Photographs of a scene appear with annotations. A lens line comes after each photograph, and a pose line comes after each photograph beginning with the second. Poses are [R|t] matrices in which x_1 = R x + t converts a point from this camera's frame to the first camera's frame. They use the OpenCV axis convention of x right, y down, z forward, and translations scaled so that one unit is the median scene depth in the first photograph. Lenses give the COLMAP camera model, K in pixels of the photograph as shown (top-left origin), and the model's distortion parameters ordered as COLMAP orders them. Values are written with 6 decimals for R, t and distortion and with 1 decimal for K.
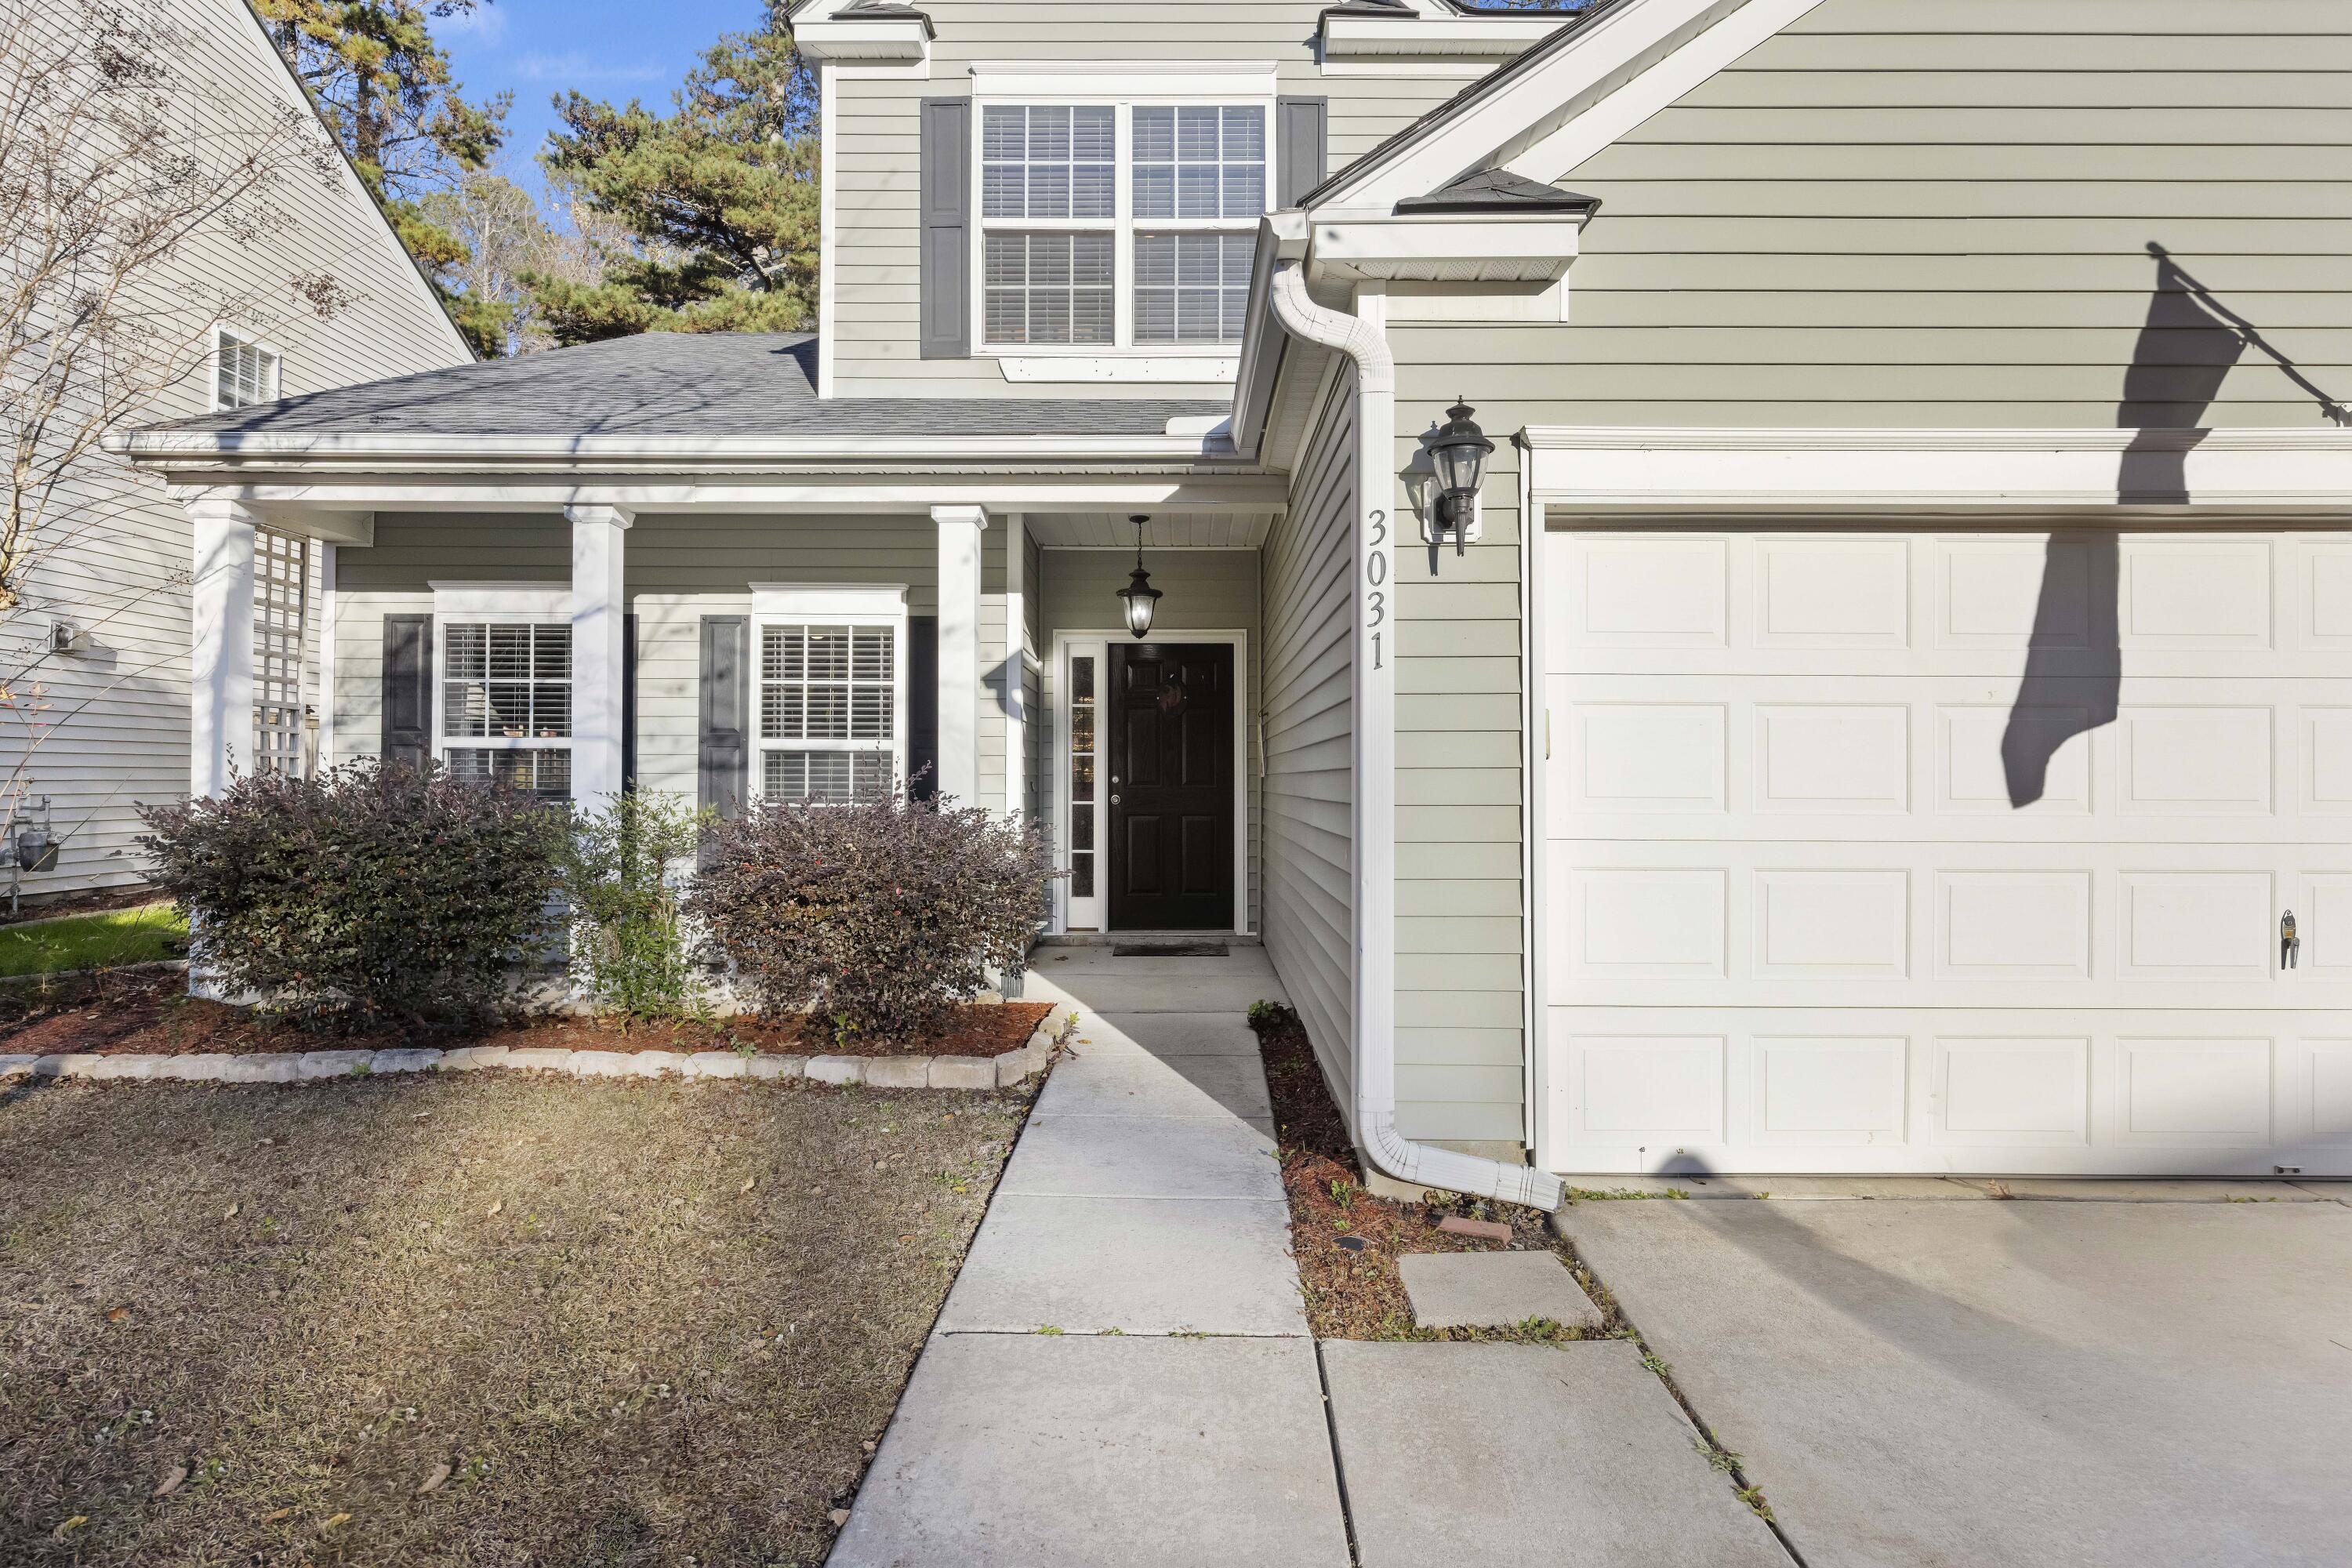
lens RADIAL K [[1358.8, 0, 1176.0], [0, 1358.8, 784.0], [0, 0, 1]] dist [0.000187, 0.000033]
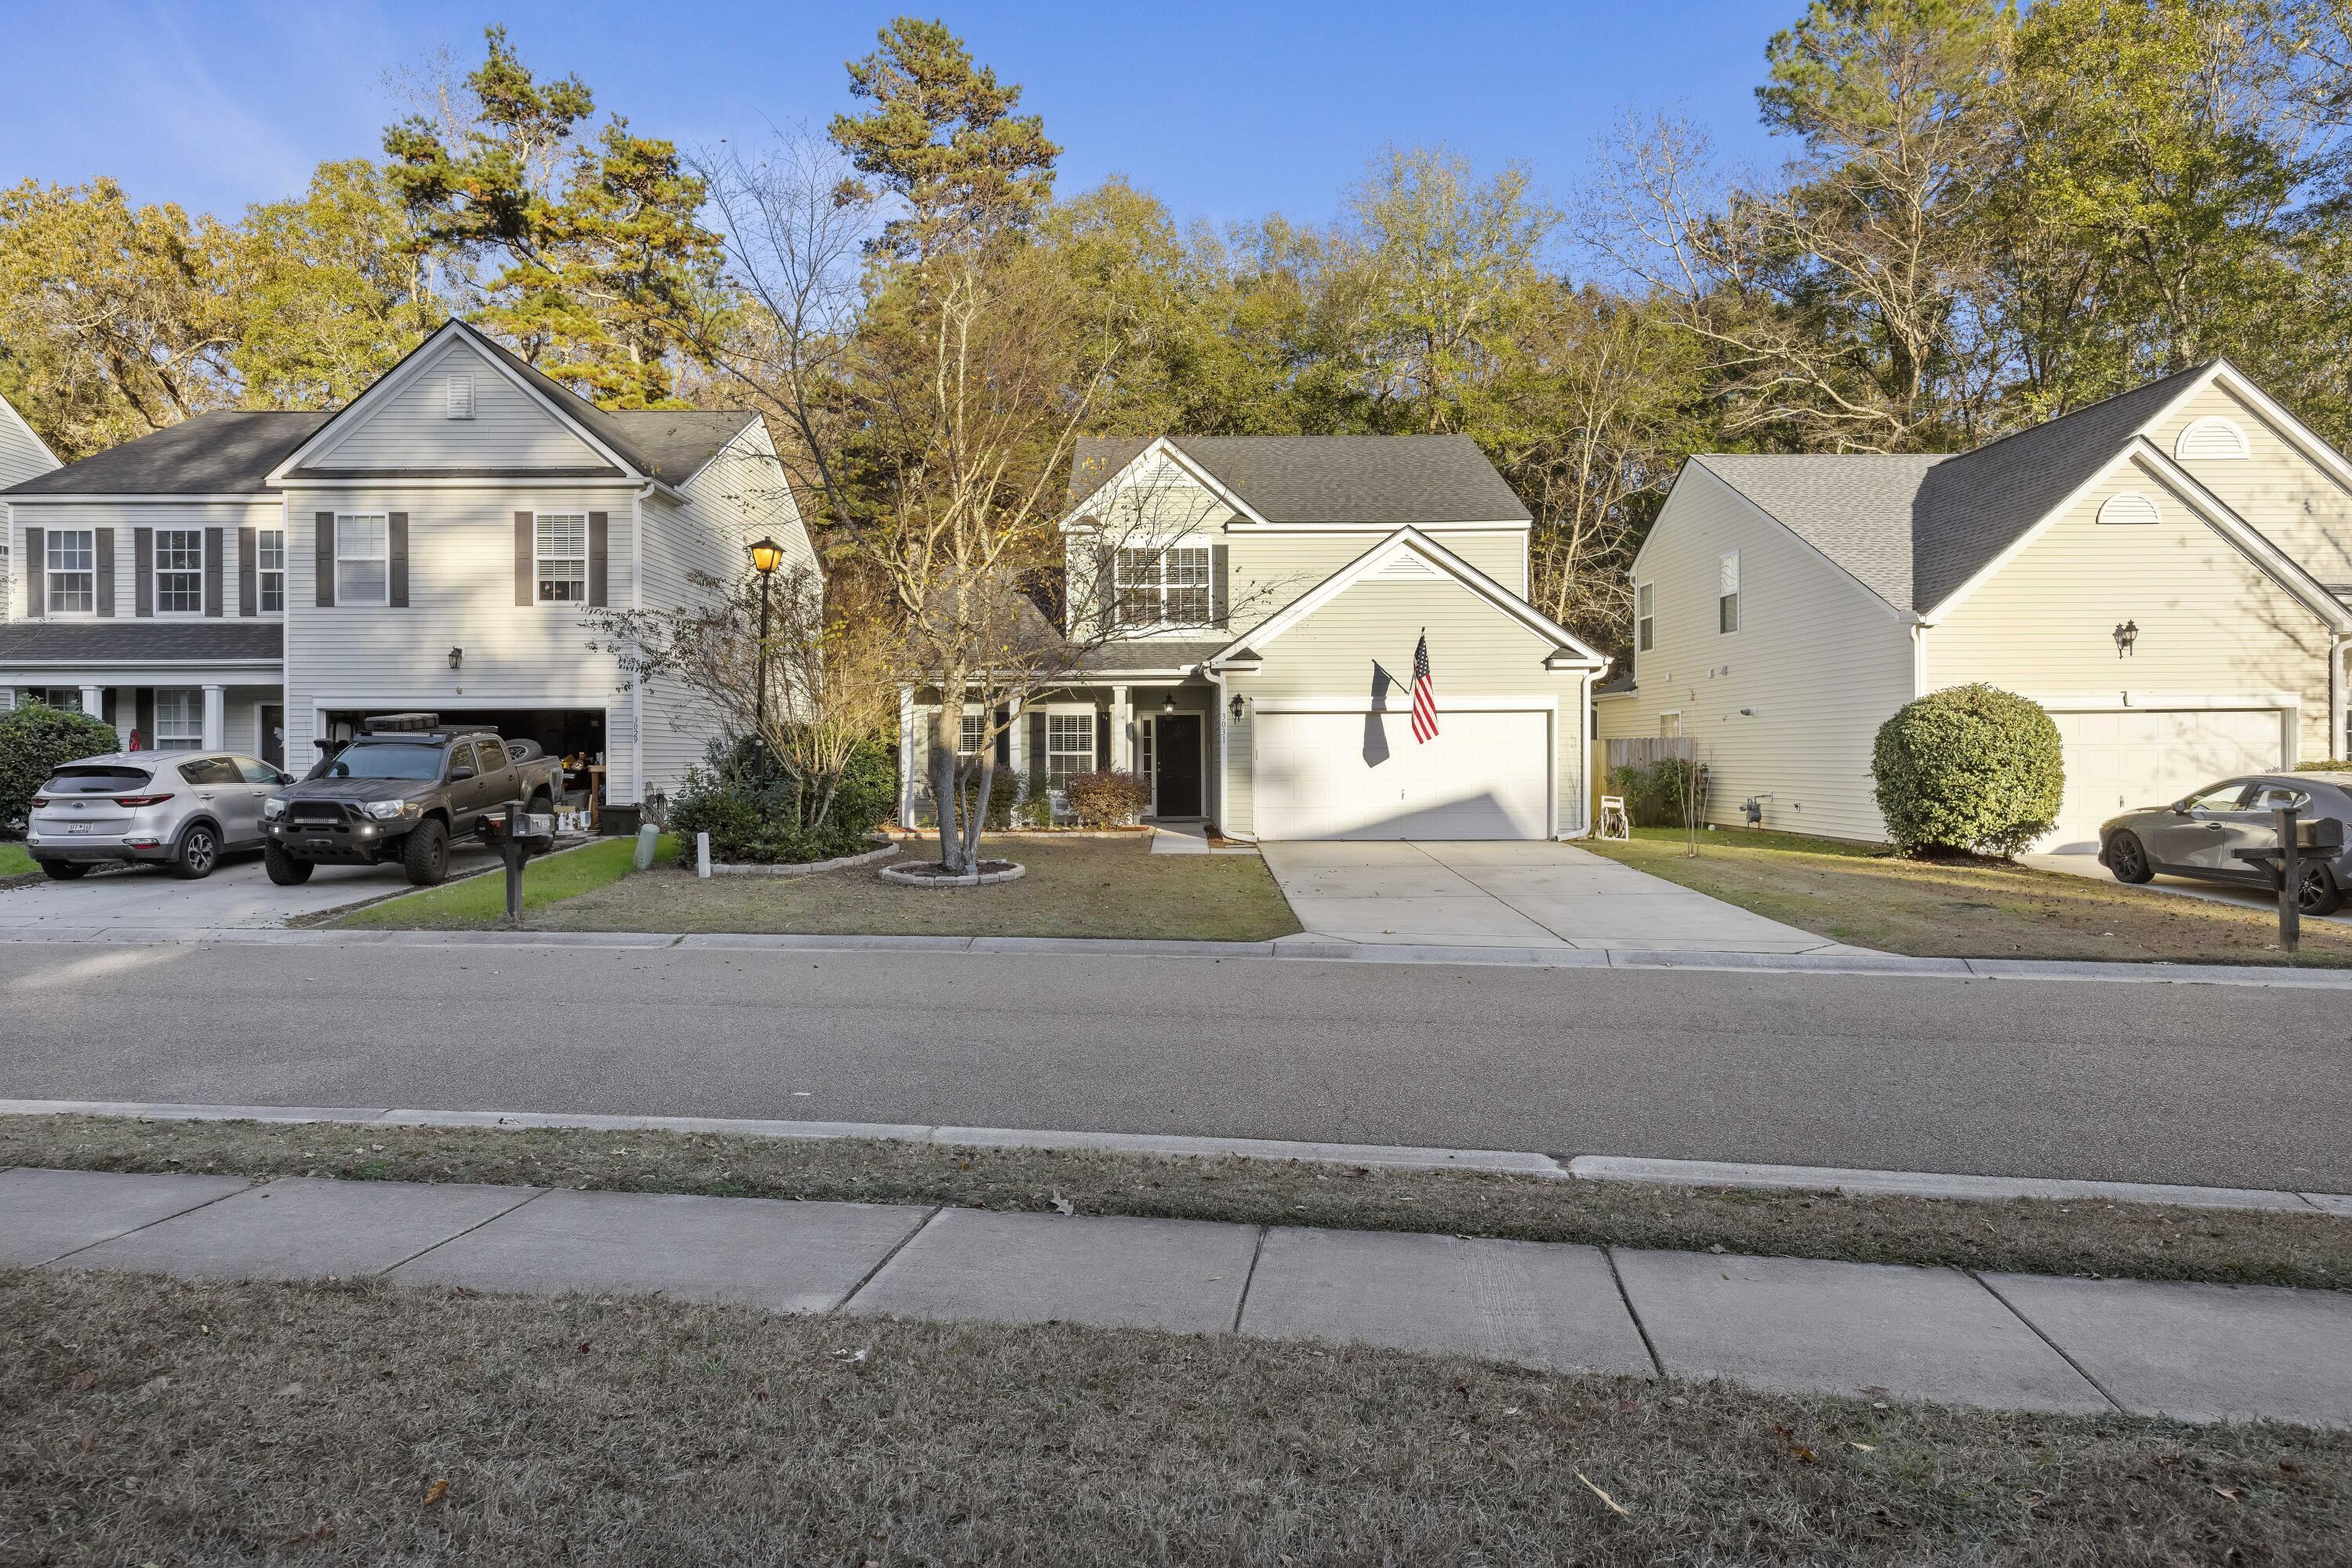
lens RADIAL K [[1422.0, 0, 1176.0], [0, 1422.0, 784.0], [0, 0, 1]] dist [0.000022, -0.000009]
pose [[0.999866, -0.007452, 0.014571, -0.061516], [0.007241, 0.999869, 0.014456, -0.003007], [-0.014677, -0.014348, 0.999789, -2.301910]]
